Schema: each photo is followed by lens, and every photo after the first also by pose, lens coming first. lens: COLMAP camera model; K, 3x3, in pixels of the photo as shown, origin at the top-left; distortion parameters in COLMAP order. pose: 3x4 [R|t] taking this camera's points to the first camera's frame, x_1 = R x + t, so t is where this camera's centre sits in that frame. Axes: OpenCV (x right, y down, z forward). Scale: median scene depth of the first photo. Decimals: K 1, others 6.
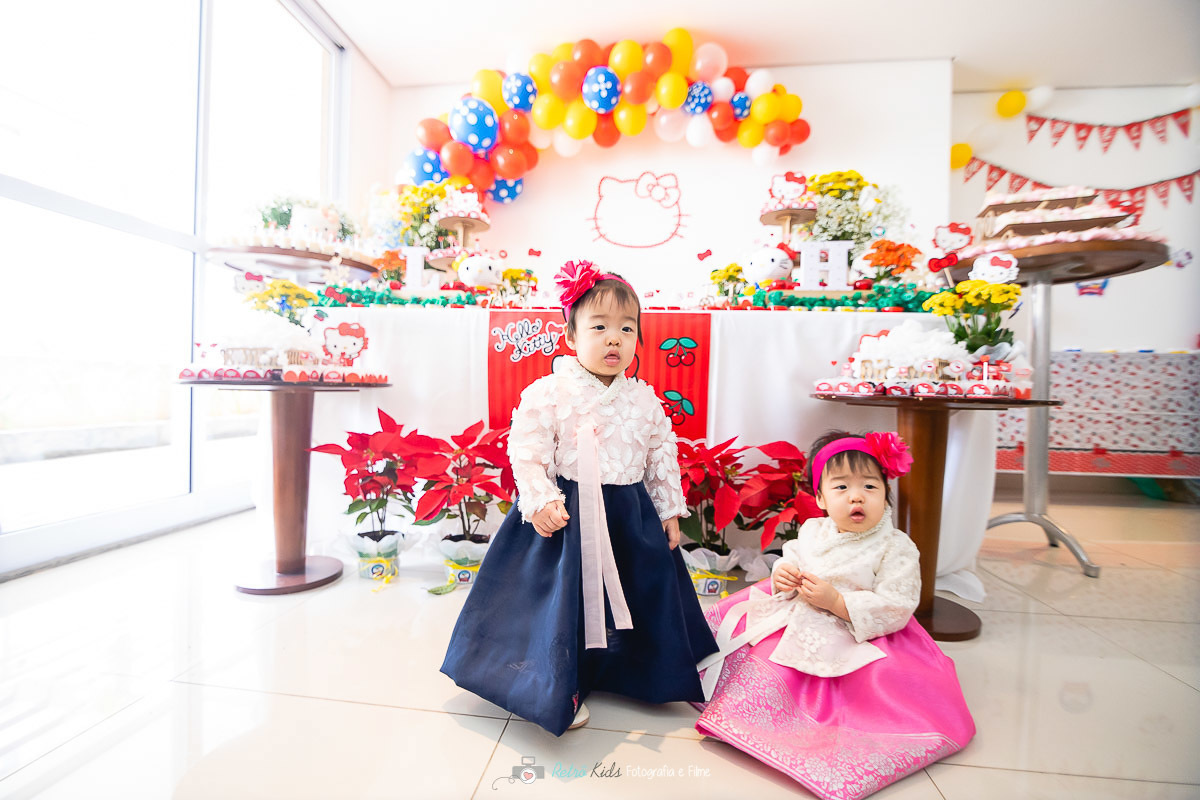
lens RADIAL K [[527.5, 0, 596.3], [0, 527.5, 385.7], [0, 0, 1]] dist [-0.004748, -0.000768]
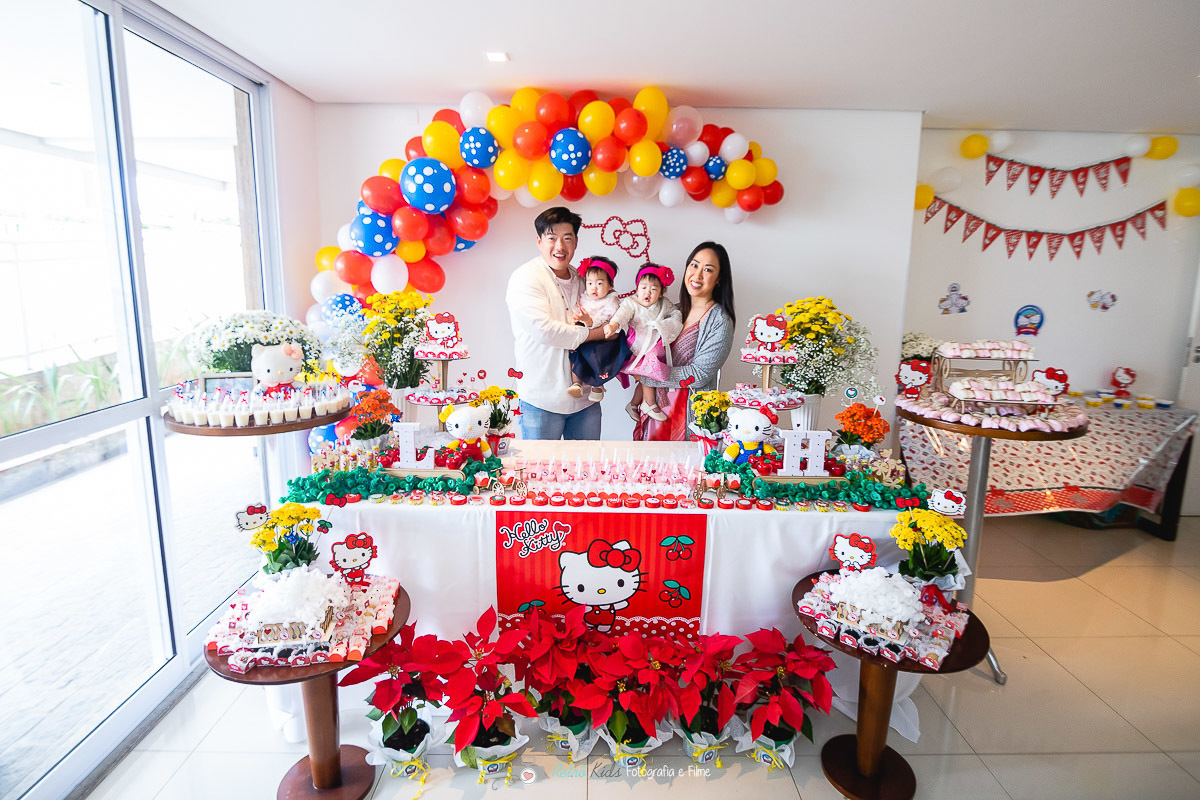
lens RADIAL K [[587.4, 0, 602.5], [0, 587.4, 367.3], [0, 0, 1]] dist [-0.002495, 0.000232]
pose [[0.990632, -0.029465, 0.133339, -0.080998], [0.010186, 0.989668, 0.143015, -0.332792], [-0.136175, -0.140317, 0.980697, -0.065488]]
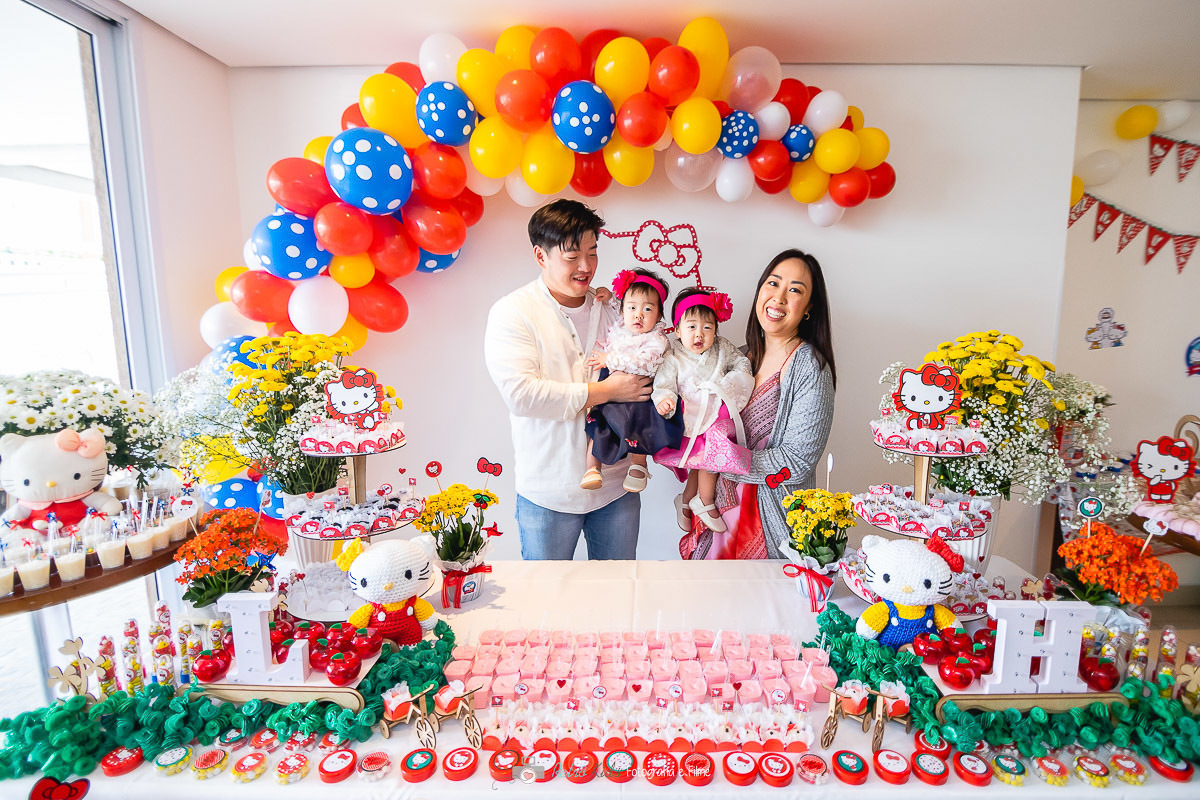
lens RADIAL K [[586.3, 0, 637.7], [0, 586.3, 390.7], [0, 0, 1]] dist [-0.008546, -0.001089]
pose [[0.990844, -0.041893, 0.128346, -0.027279], [0.025200, 0.991321, 0.129025, -0.330976], [-0.132638, -0.124609, 0.983300, 0.281937]]
